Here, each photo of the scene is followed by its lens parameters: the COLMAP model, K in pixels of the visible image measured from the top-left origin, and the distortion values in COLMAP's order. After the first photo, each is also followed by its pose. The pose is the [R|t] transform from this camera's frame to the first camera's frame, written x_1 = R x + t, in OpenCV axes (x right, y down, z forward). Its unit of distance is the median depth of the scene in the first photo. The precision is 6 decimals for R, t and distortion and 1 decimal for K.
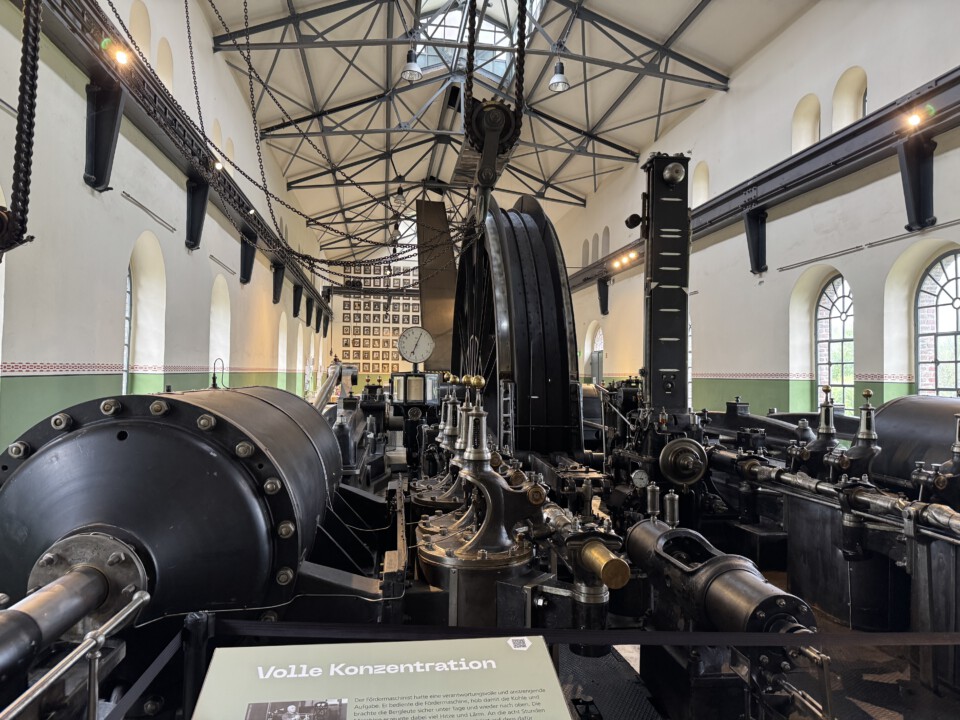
lens RADIAL K [[687.0, 0, 480.0], [0, 687.0, 360.0], [0, 0, 1]] dist [0.001300, -0.001155]
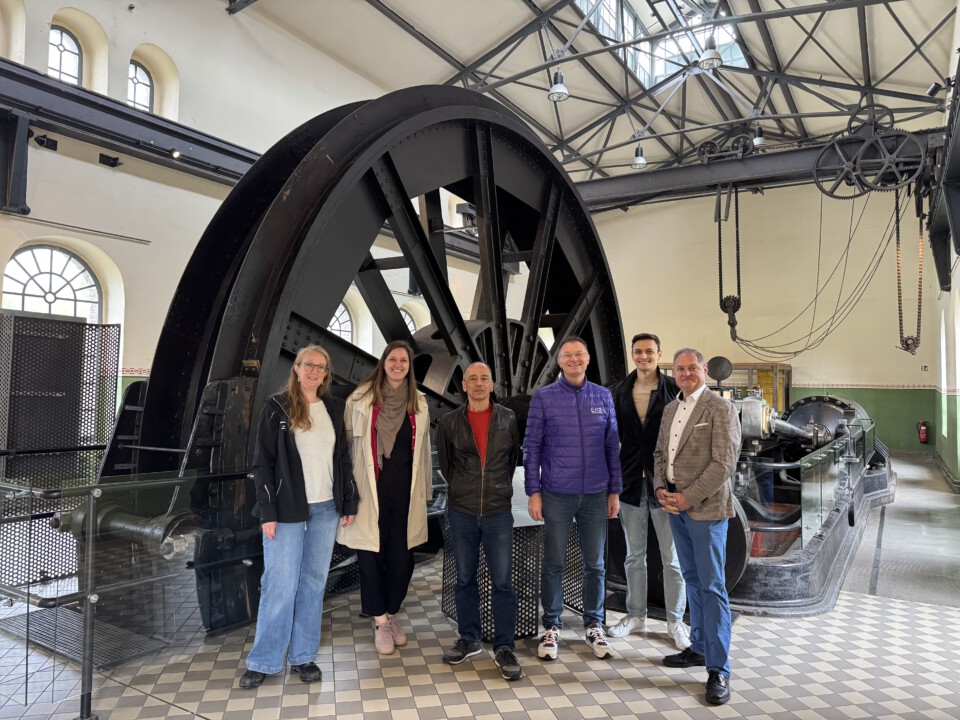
lens RADIAL K [[687.0, 0, 480.0], [0, 687.0, 360.0], [0, 0, 1]] dist [0.001300, -0.001155]
pose [[-0.766179, 0.016475, 0.642416, -0.350716], [-0.027489, 0.997916, -0.058376, 0.039971], [-0.642039, -0.062386, -0.764129, 1.290710]]
